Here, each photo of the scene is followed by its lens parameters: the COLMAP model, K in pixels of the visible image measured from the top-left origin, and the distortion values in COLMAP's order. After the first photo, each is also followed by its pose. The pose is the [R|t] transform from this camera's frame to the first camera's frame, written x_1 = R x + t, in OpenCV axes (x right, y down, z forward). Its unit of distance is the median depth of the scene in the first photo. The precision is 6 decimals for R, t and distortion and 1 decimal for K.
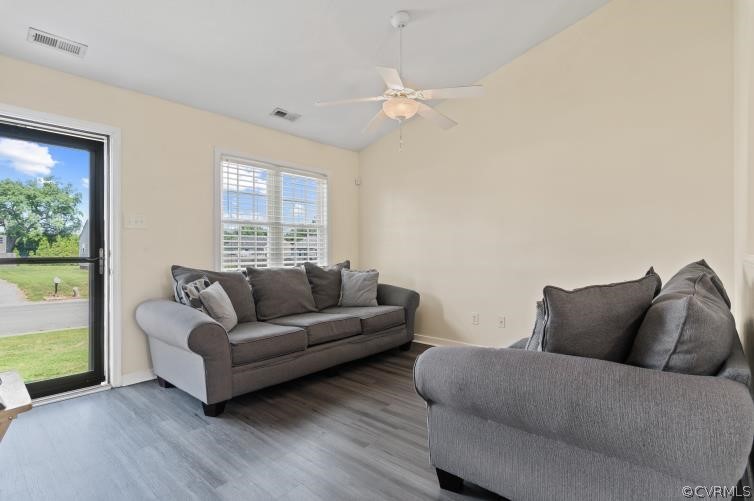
lens RADIAL K [[380.3, 0, 377.9], [0, 380.3, 244.9], [0, 0, 1]] dist [-0.005058, -0.002189]
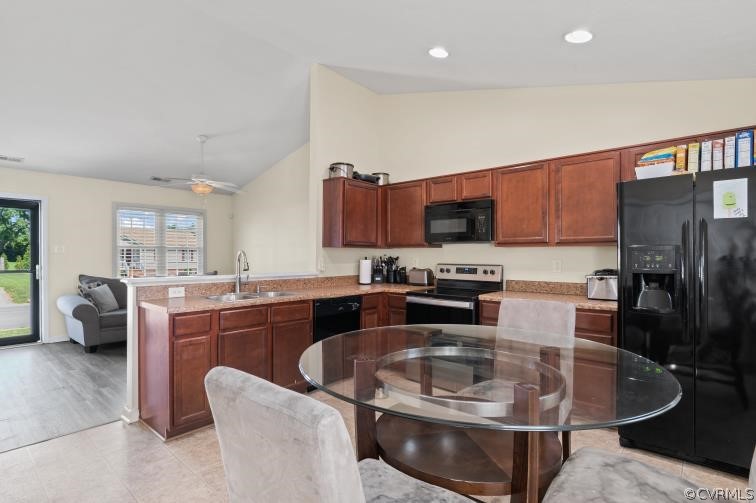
lens RADIAL K [[381.3, 0, 375.5], [0, 381.3, 254.4], [0, 0, 1]] dist [-0.005058, -0.002189]
pose [[0.999950, 0.003251, 0.009501, 0.835713], [-0.003363, 0.999925, 0.011775, -0.066470], [-0.009462, -0.011806, 0.999886, -0.787270]]
